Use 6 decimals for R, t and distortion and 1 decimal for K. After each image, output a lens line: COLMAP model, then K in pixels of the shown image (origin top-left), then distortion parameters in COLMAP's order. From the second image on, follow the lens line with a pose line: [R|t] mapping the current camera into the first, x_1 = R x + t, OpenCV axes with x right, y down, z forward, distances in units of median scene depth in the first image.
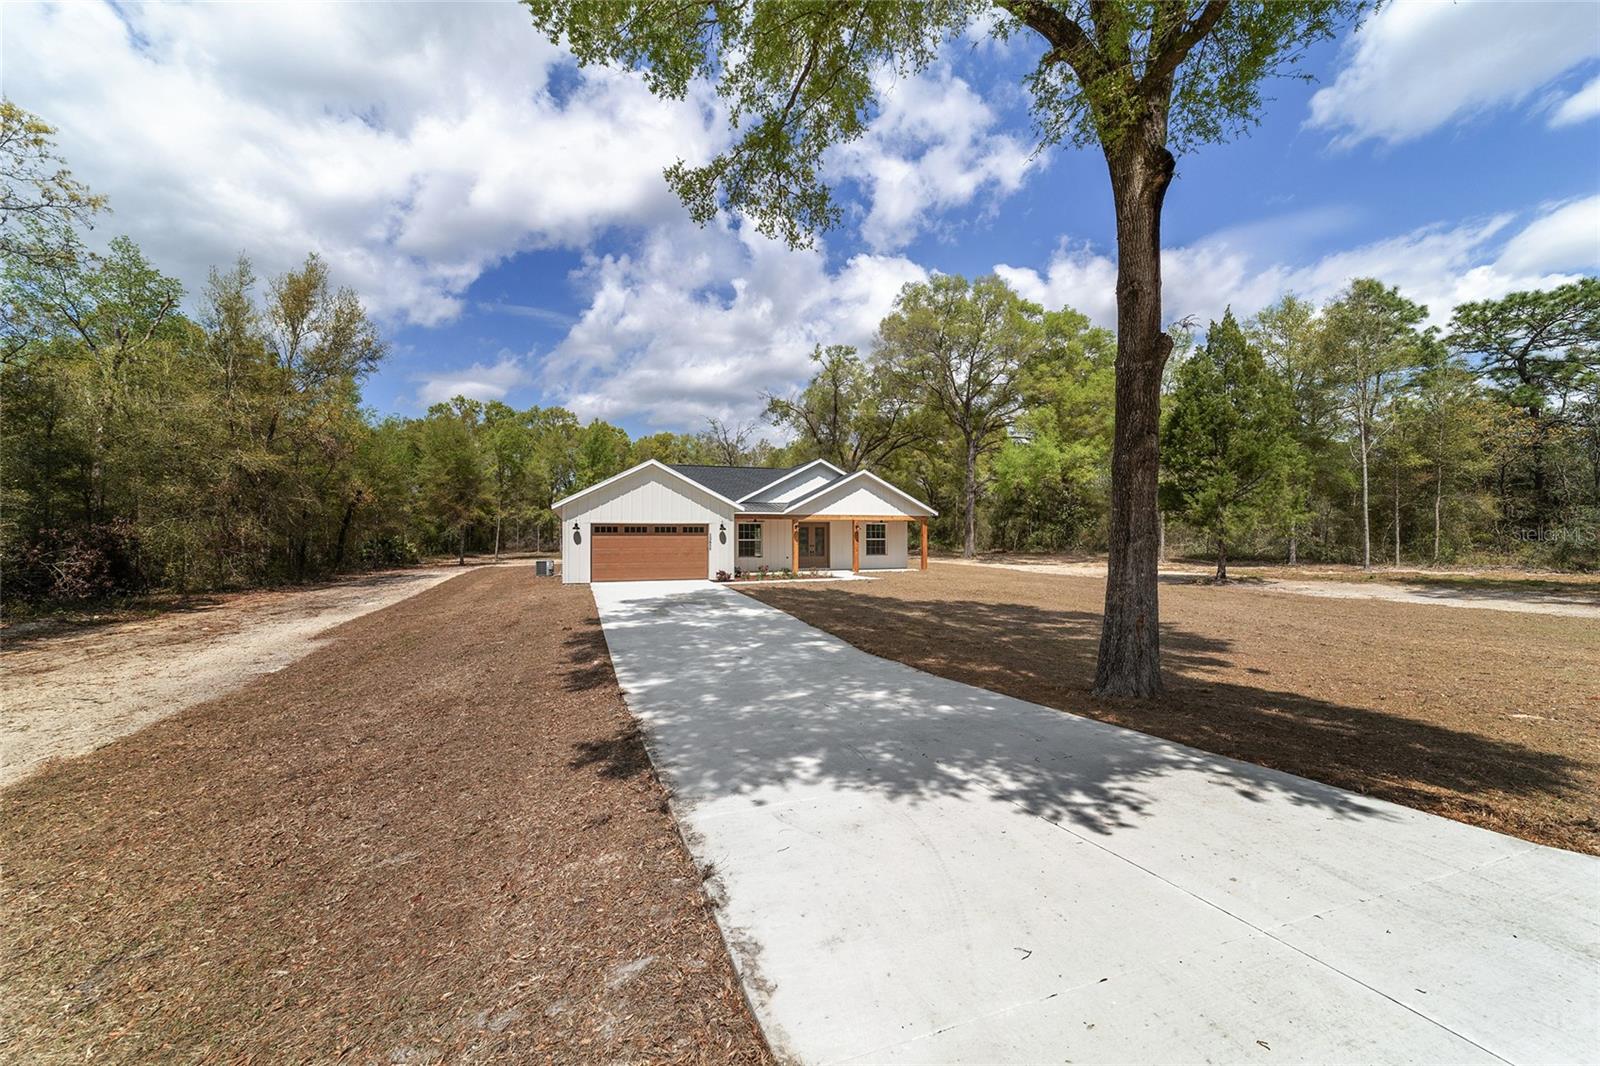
lens RADIAL K [[614.5, 0, 796.9], [0, 614.5, 484.1], [0, 0, 1]] dist [-0.000617, -0.000050]
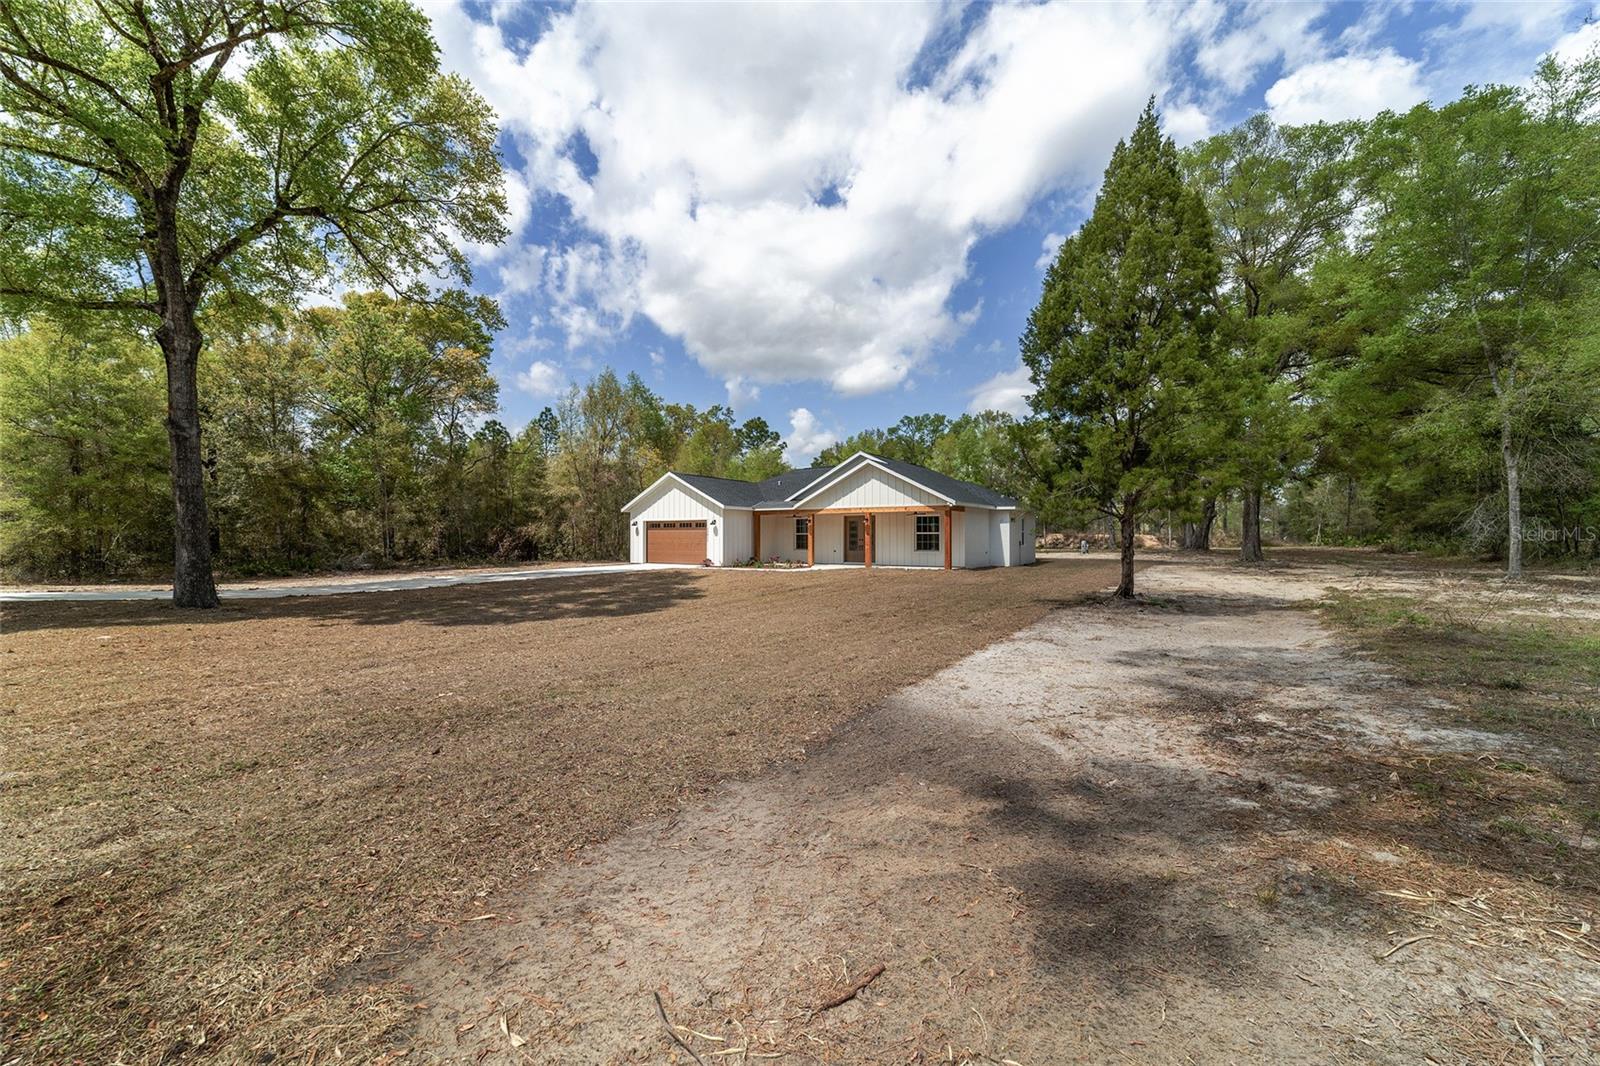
lens RADIAL K [[626.1, 0, 795.5], [0, 626.1, 542.8], [0, 0, 1]] dist [0.001147, 0.000007]
pose [[0.597692, 0.010521, -0.801657, 0.762340], [0.067103, 0.995749, 0.063098, 0.034150], [0.798913, -0.091507, 0.594445, 0.312215]]
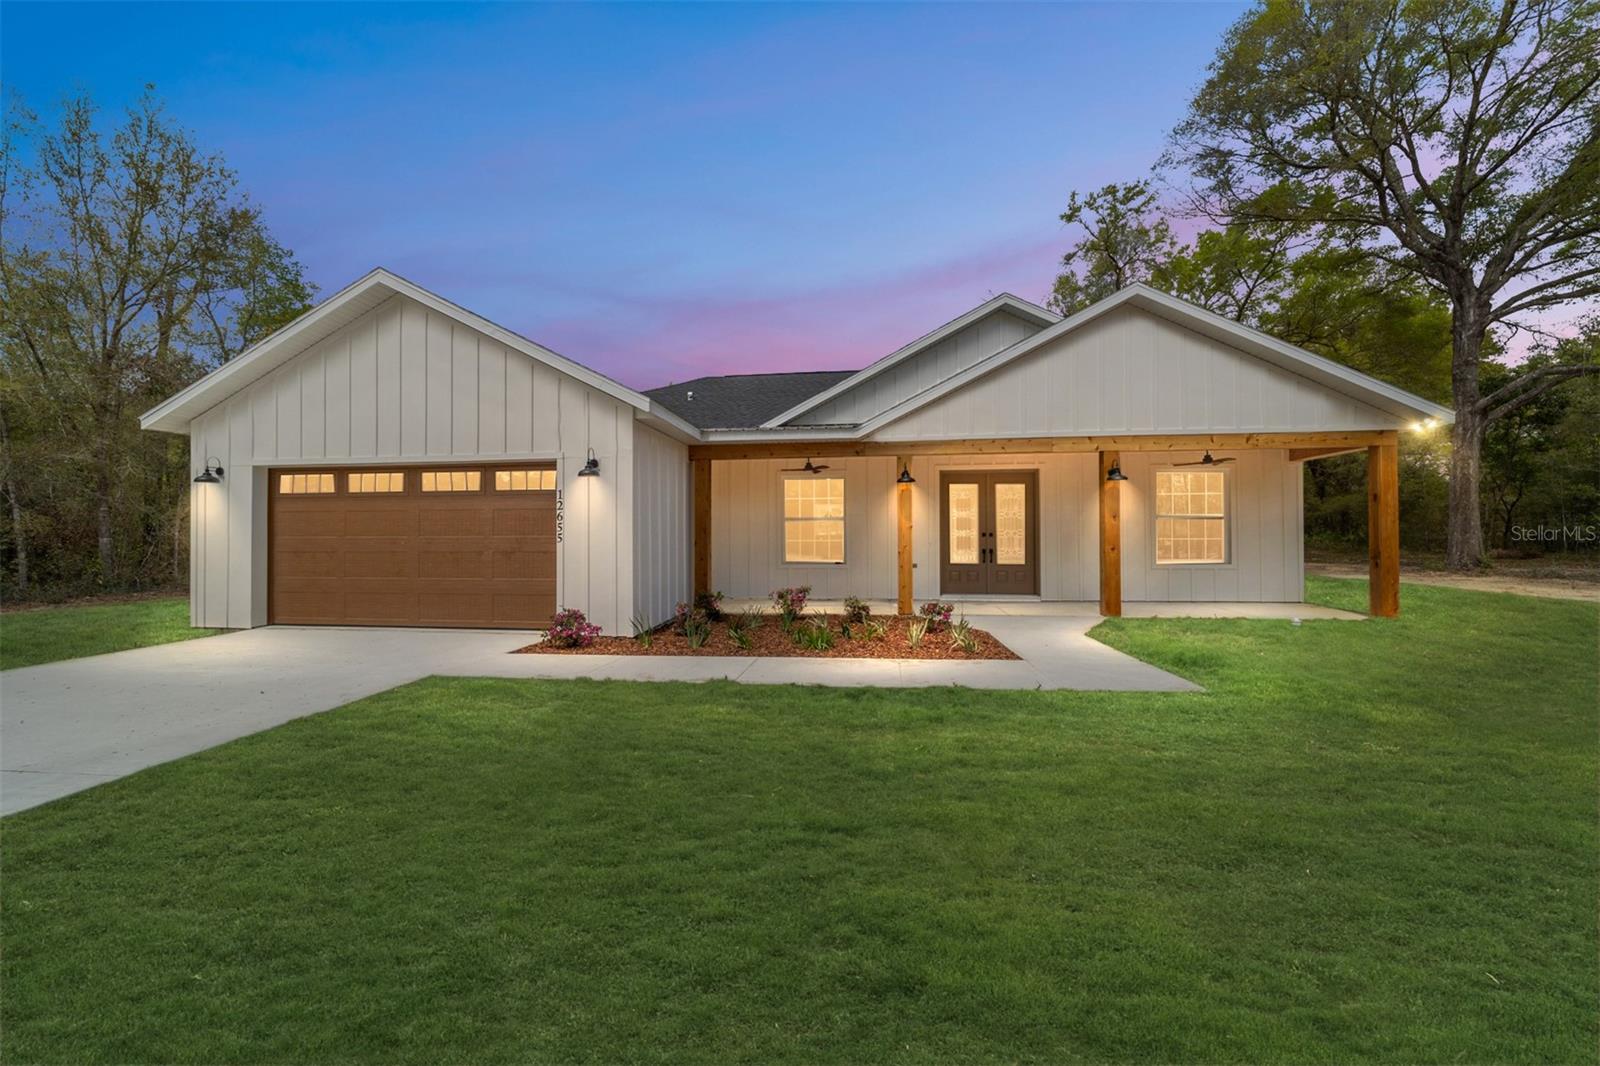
lens RADIAL K [[615.4, 0, 800.0], [0, 615.4, 533.0], [0, 0, 1]] dist [0.010389, -0.000321]
pose [[0.898043, -0.007341, -0.439847, 0.085553], [0.041644, 0.996789, 0.068389, 0.068110], [0.437933, -0.079733, 0.895465, 0.599480]]
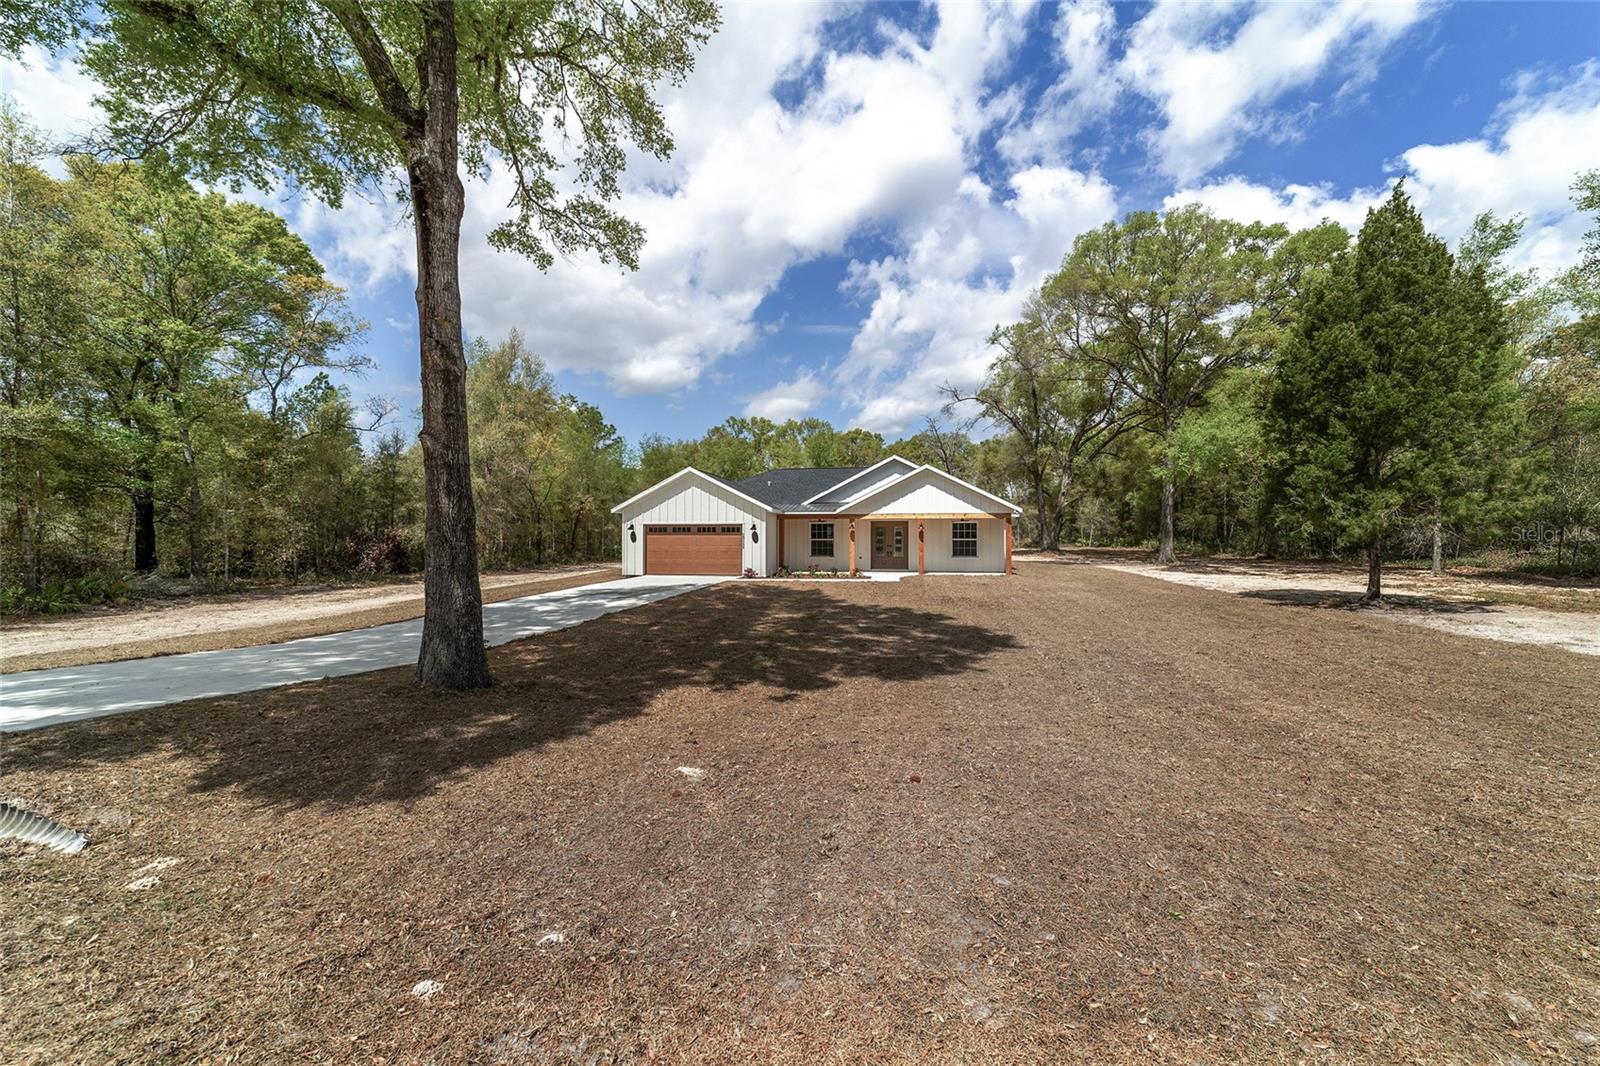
lens RADIAL K [[615.4, 0, 800.0], [0, 615.4, 533.0], [0, 0, 1]] dist [0.010389, -0.000321]
pose [[0.873904, 0.000246, -0.486099, 0.368531], [0.038532, 0.996818, 0.069777, 0.007314], [0.484569, -0.079708, 0.871114, 0.089724]]
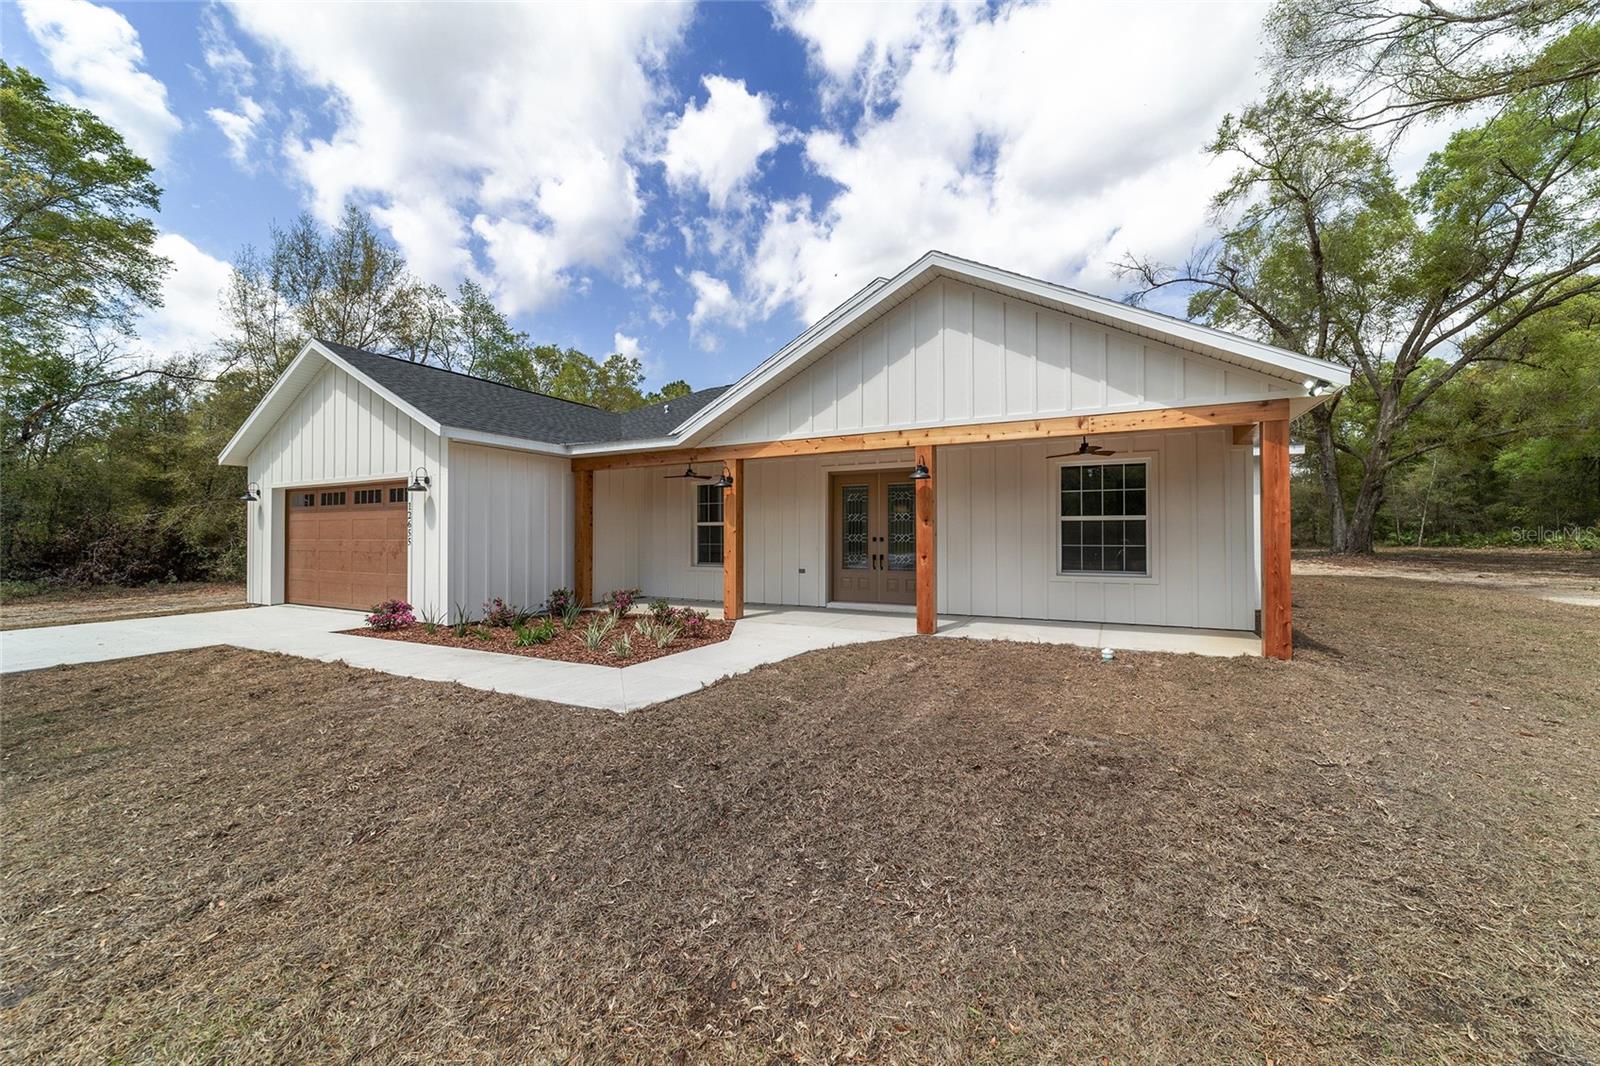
lens RADIAL K [[607.2, 0, 791.3], [0, 607.2, 532.6], [0, 0, 1]] dist [0.001157, 0.000056]
pose [[0.673949, -0.000725, -0.738778, 0.244749], [0.060804, 0.996661, 0.054490, 0.074264], [0.736272, -0.081644, 0.671743, 0.724483]]
